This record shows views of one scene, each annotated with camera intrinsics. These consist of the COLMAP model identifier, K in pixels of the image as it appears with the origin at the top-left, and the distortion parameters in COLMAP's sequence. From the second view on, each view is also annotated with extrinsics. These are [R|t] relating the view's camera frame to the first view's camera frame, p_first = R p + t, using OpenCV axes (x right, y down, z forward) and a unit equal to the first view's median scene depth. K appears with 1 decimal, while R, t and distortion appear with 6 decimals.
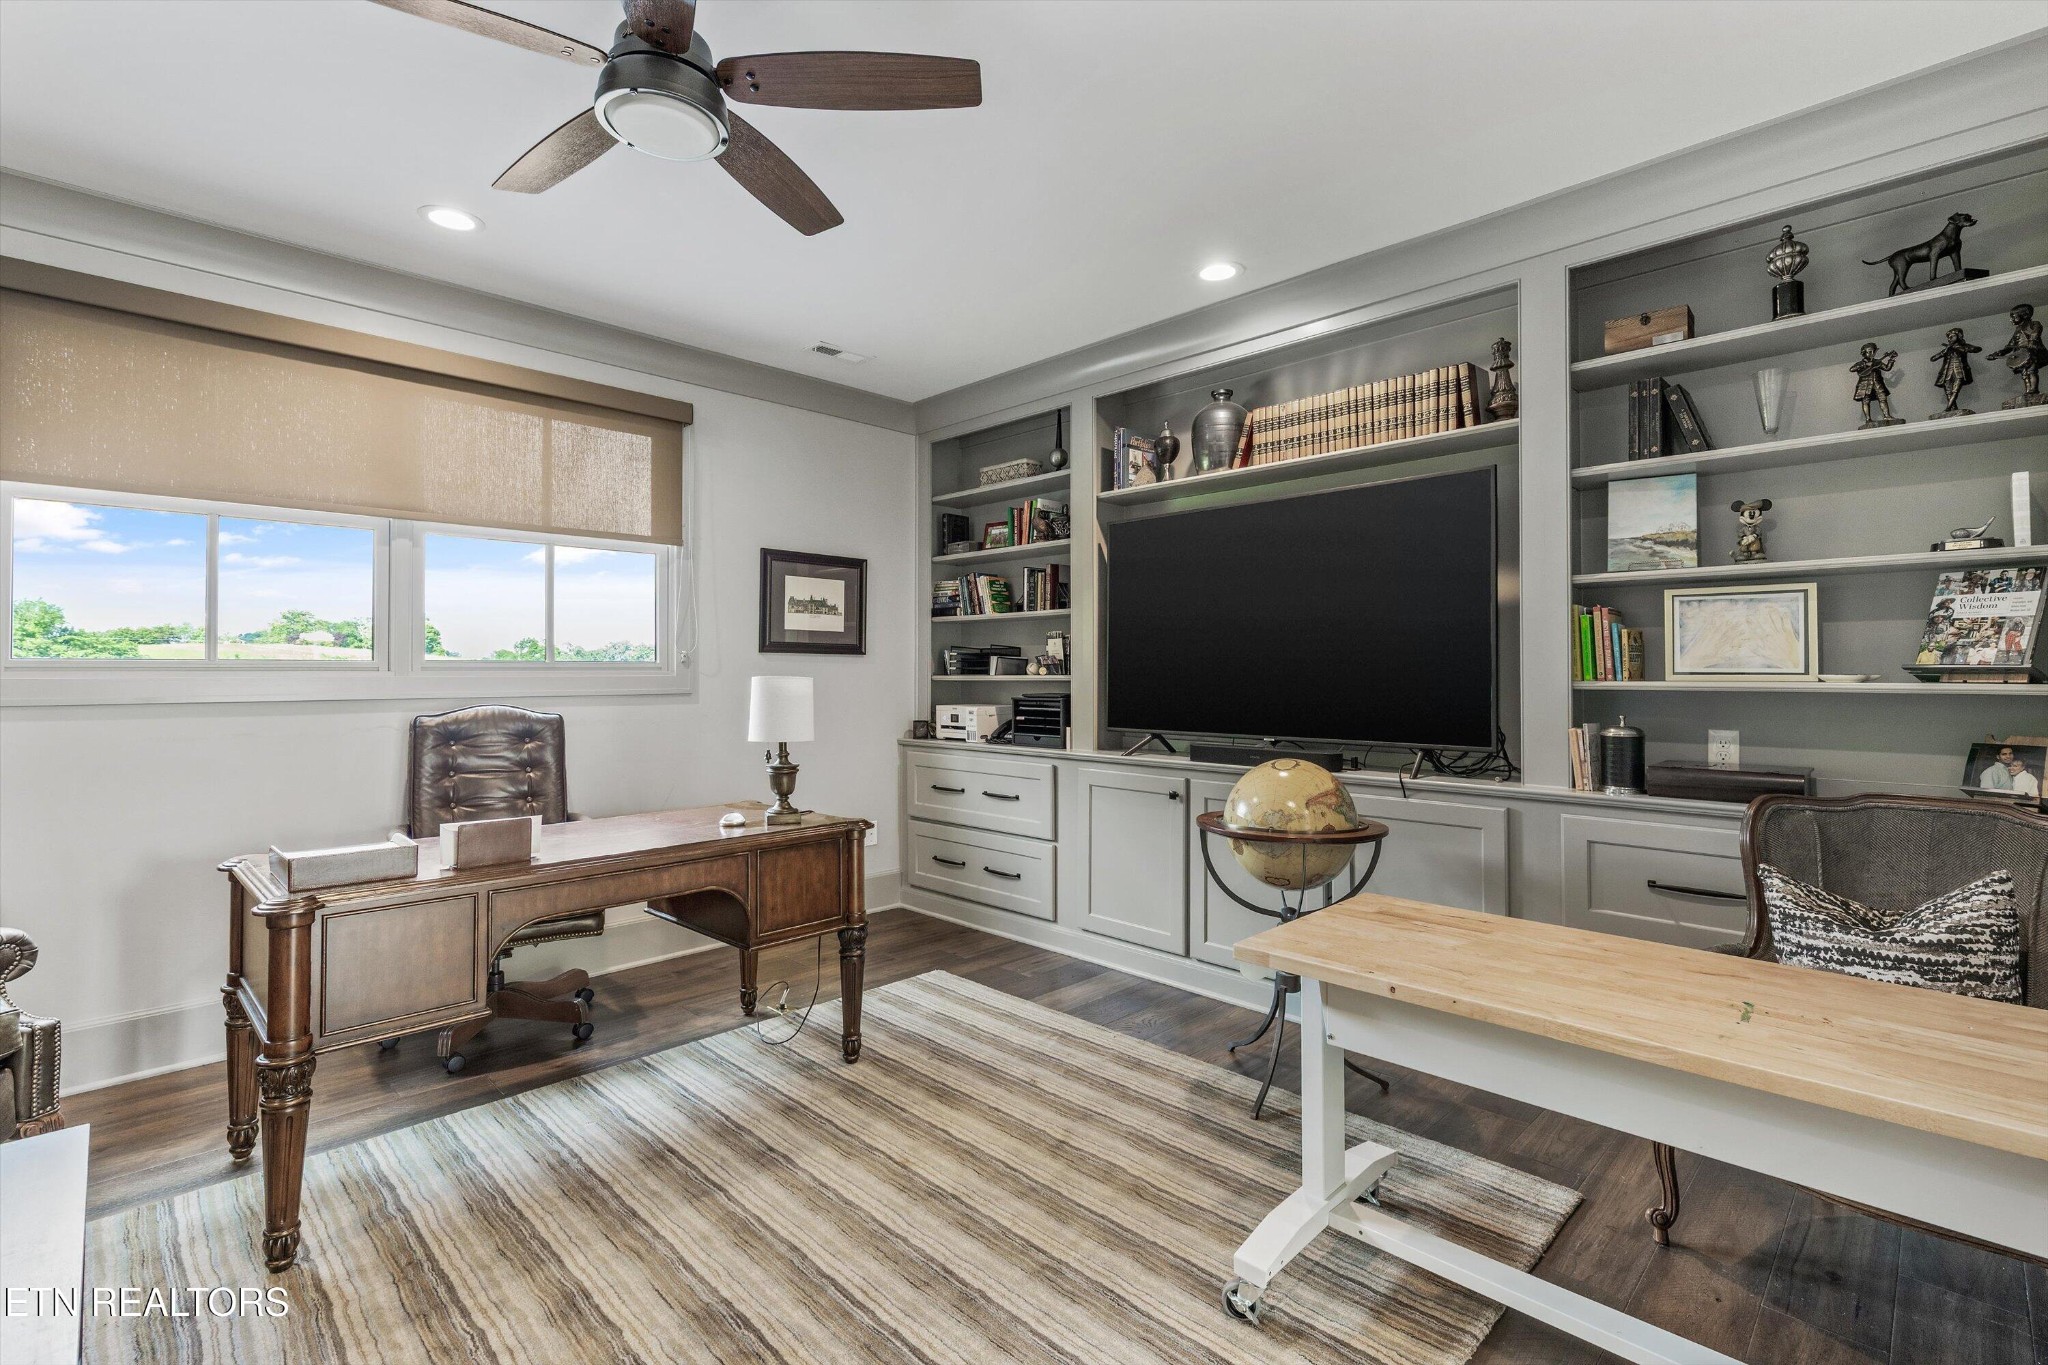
lens RADIAL K [[927.3, 0, 1032.0], [0, 927.3, 664.6], [0, 0, 1]] dist [0.009152, -0.000061]
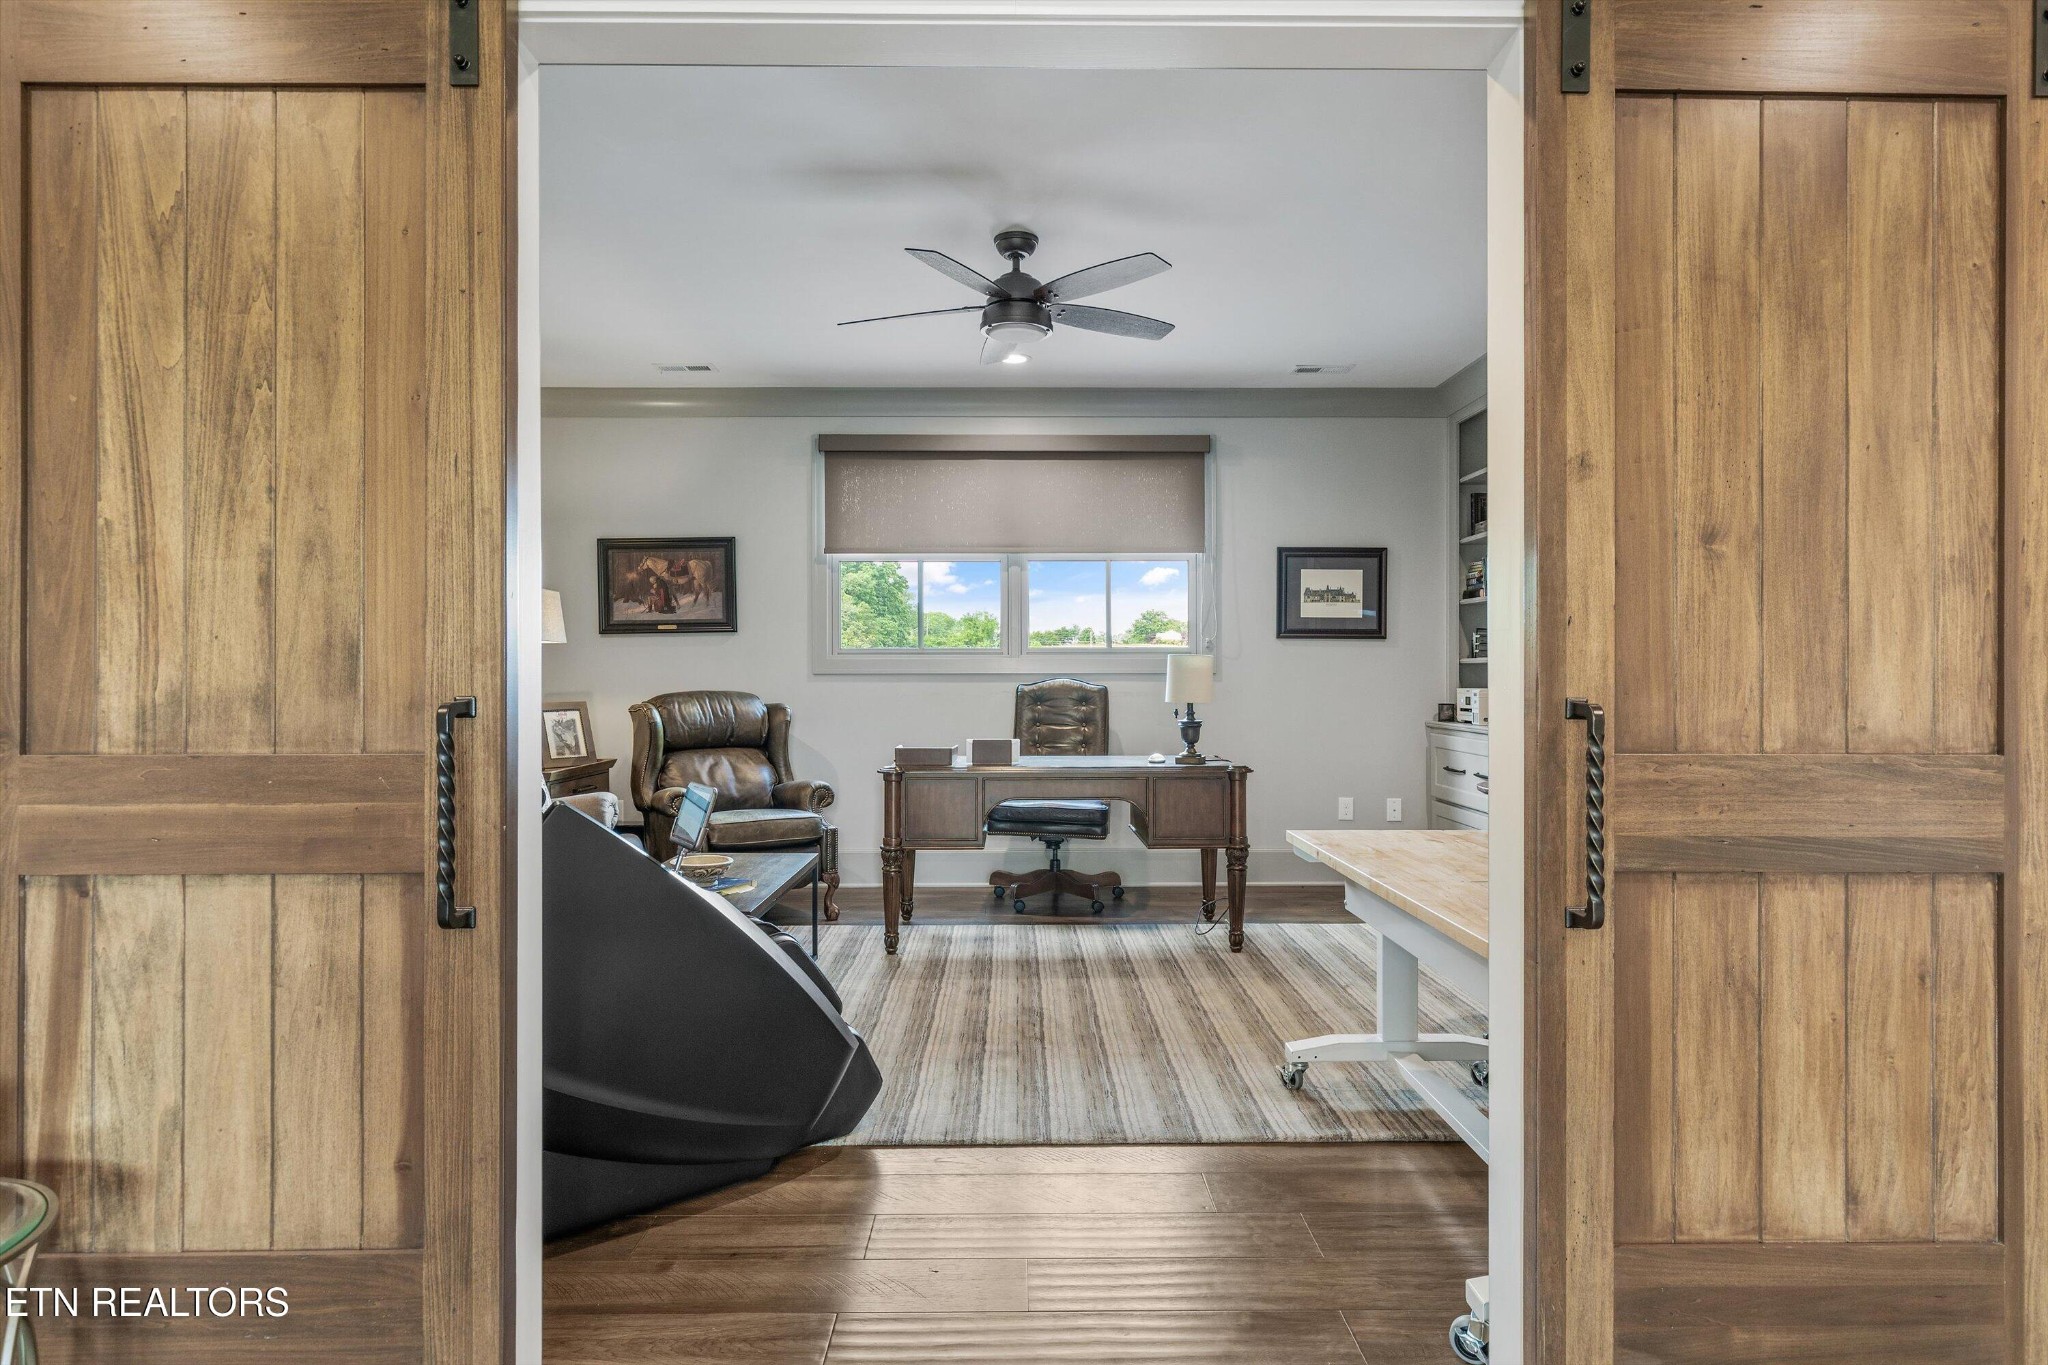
lens RADIAL K [[1110.3, 0, 1024.0], [0, 1110.3, 682.5], [0, 0, 1]] dist [-0.003367, -0.001561]
pose [[0.713022, 0.007100, -0.701106, 0.585031], [0.006422, 0.999841, 0.016656, 0.021635], [0.701112, -0.016378, 0.712863, -0.261632]]
